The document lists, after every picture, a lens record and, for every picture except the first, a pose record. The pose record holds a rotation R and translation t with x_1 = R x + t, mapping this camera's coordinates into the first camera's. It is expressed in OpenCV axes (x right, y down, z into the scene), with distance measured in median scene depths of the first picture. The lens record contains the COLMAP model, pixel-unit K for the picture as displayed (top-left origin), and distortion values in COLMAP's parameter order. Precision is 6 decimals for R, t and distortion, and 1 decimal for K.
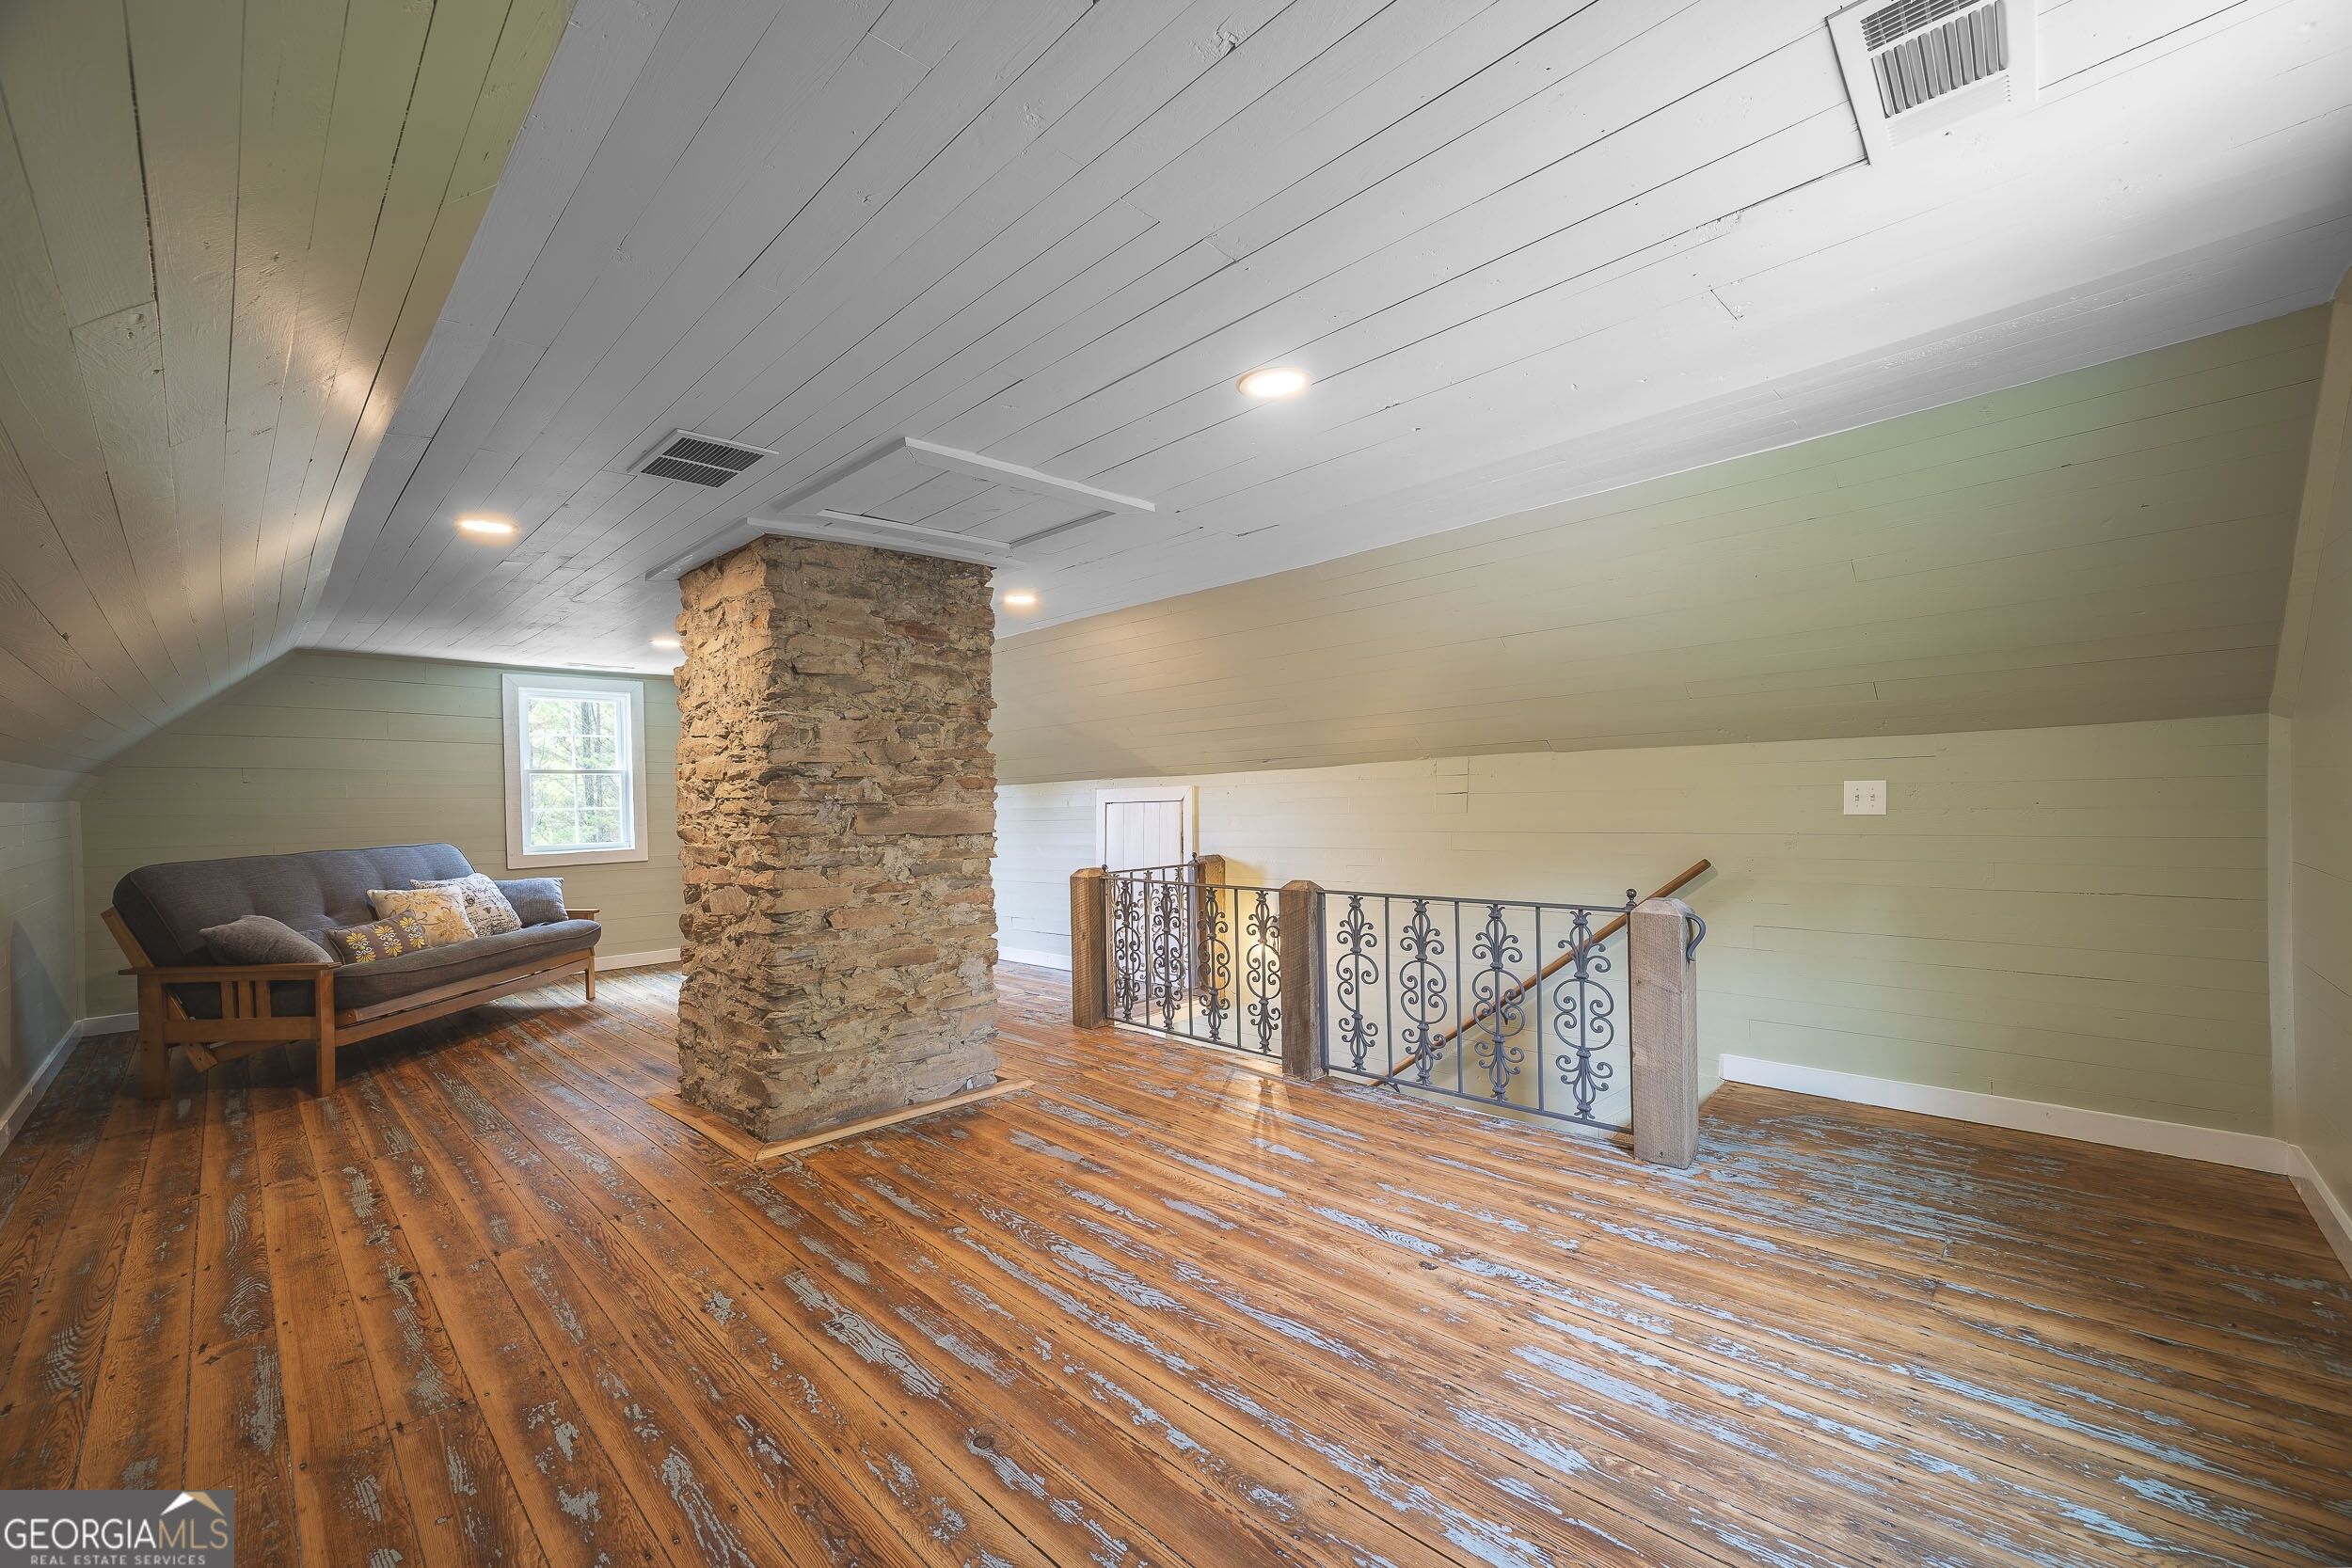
lens RADIAL K [[940.9, 0, 1188.2], [0, 940.9, 786.0], [0, 0, 1]] dist [-0.001162, 0.000382]
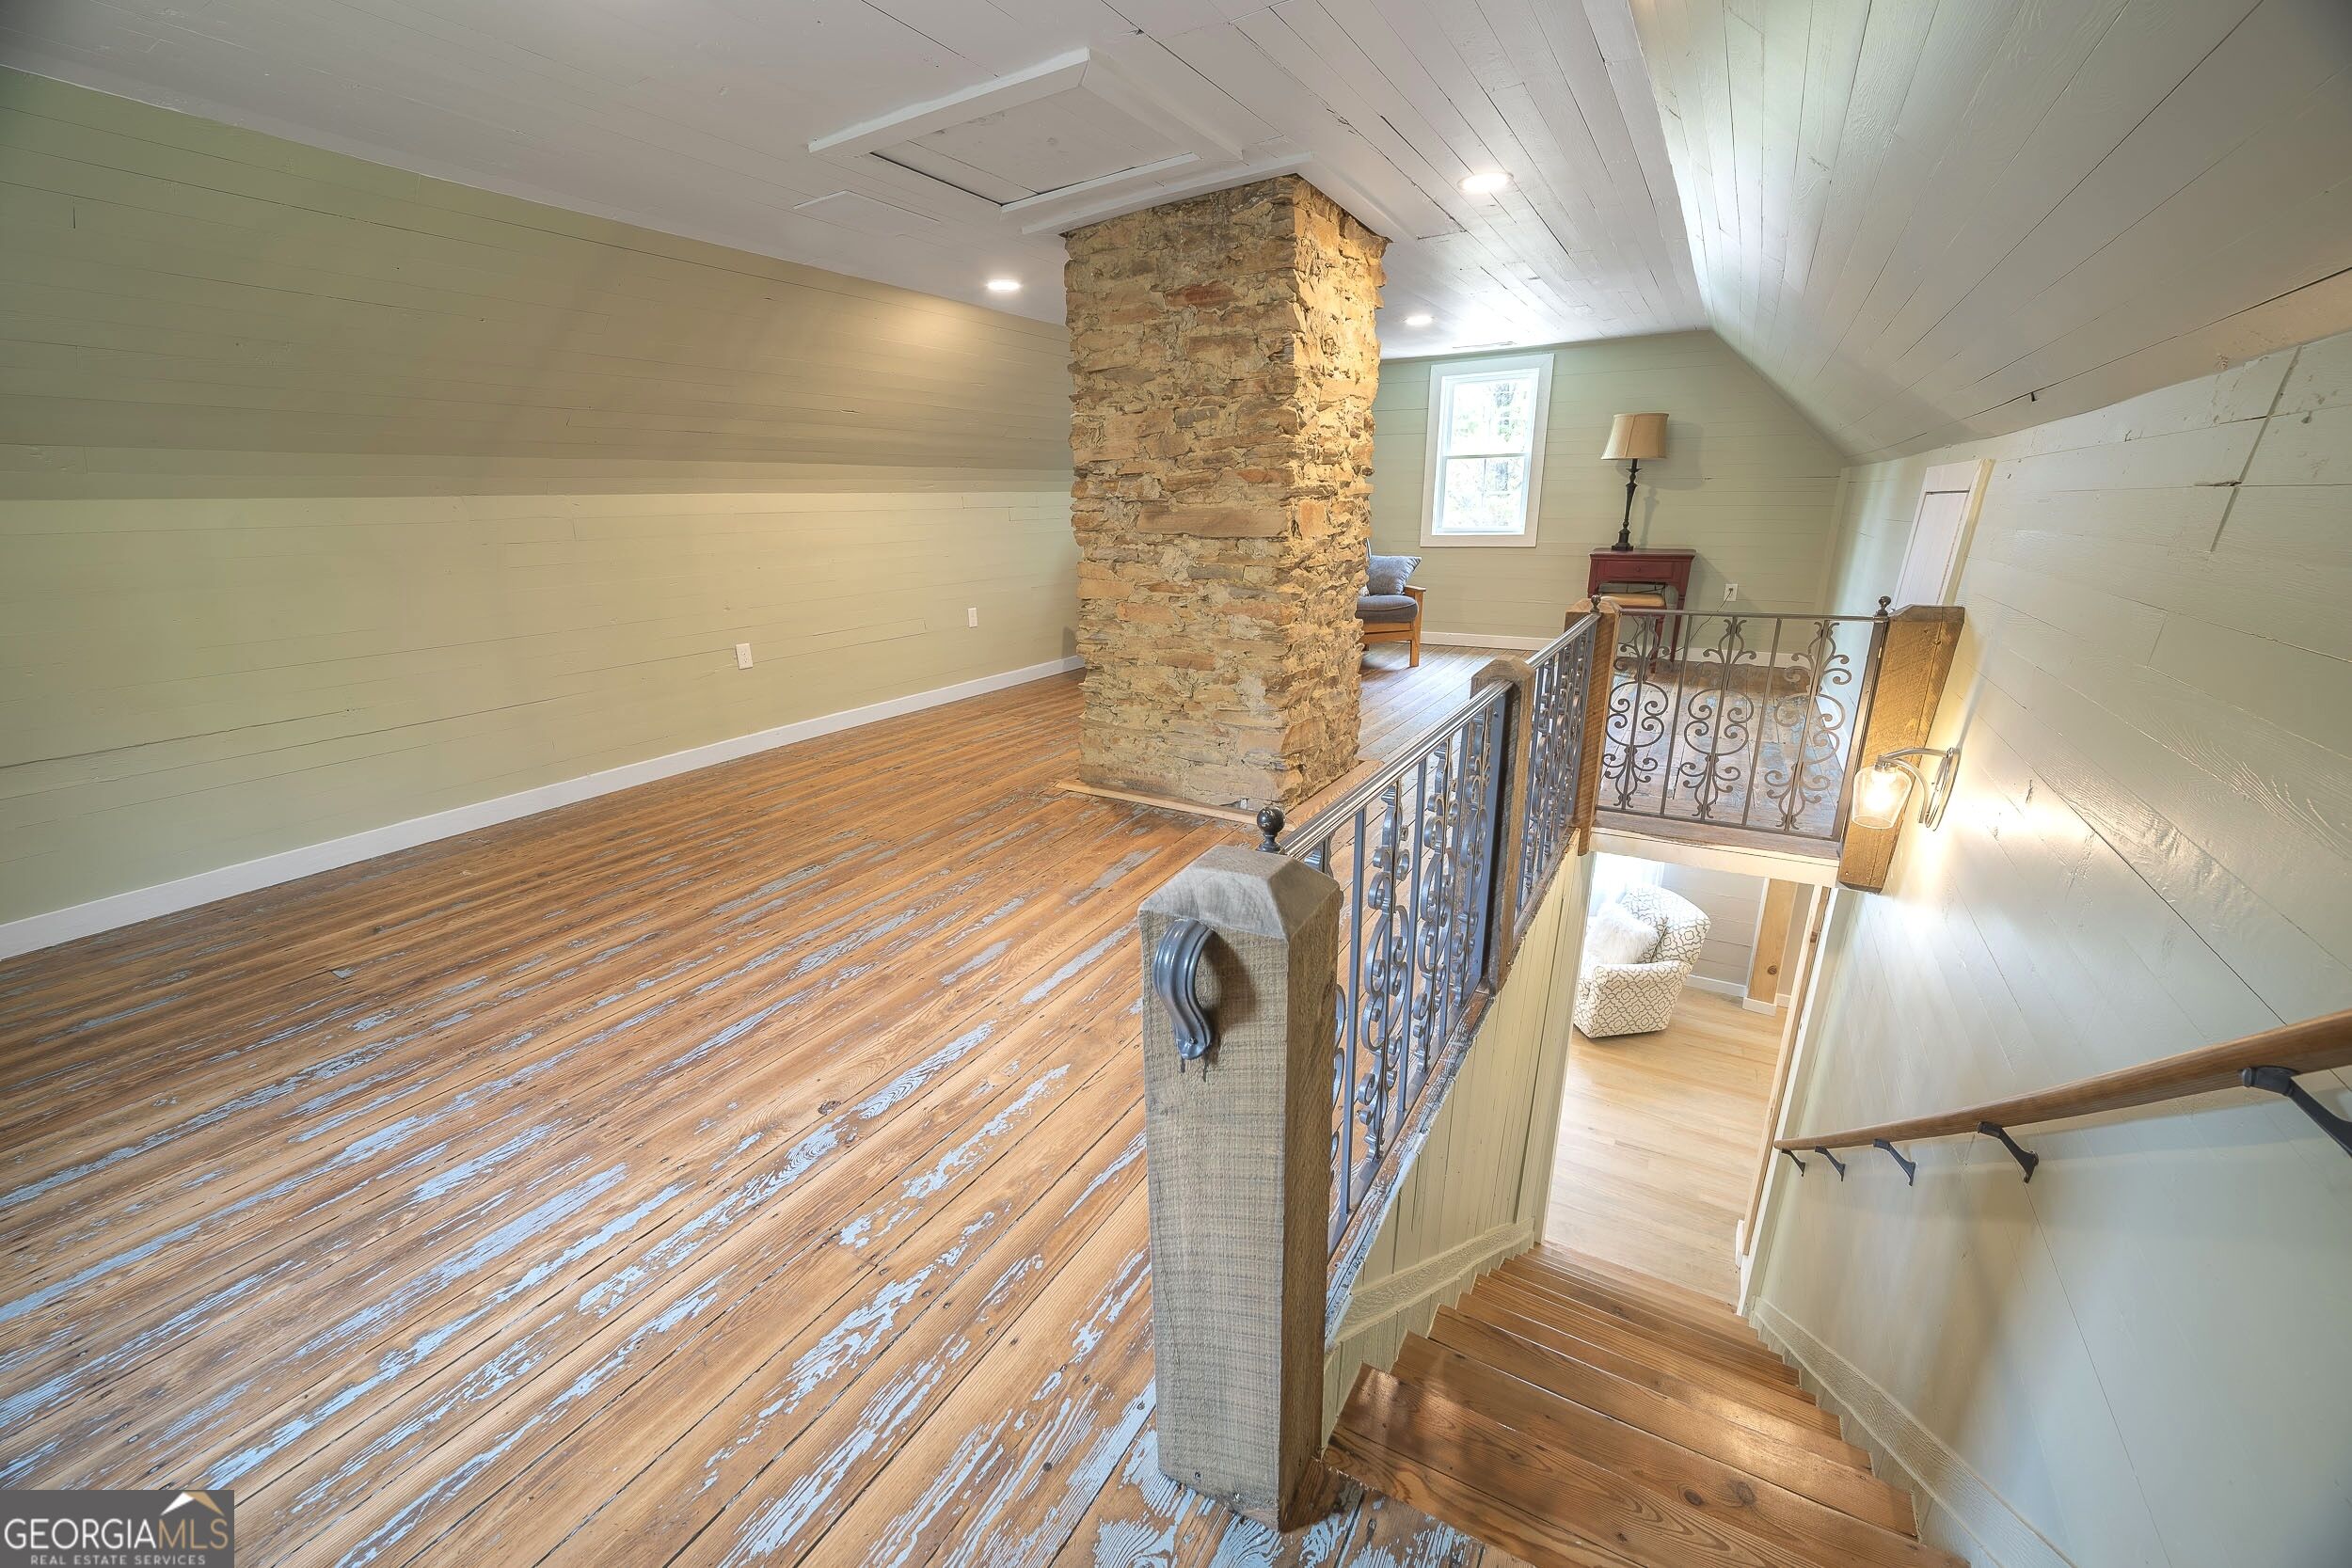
lens RADIAL K [[940.9, 0, 1188.2], [0, 940.9, 786.0], [0, 0, 1]] dist [-0.001162, 0.000382]
pose [[0.216583, 0.299329, -0.929244, 0.737843], [0.028280, 0.949513, 0.312449, -0.005206], [0.975855, -0.093951, 0.197183, 0.858562]]
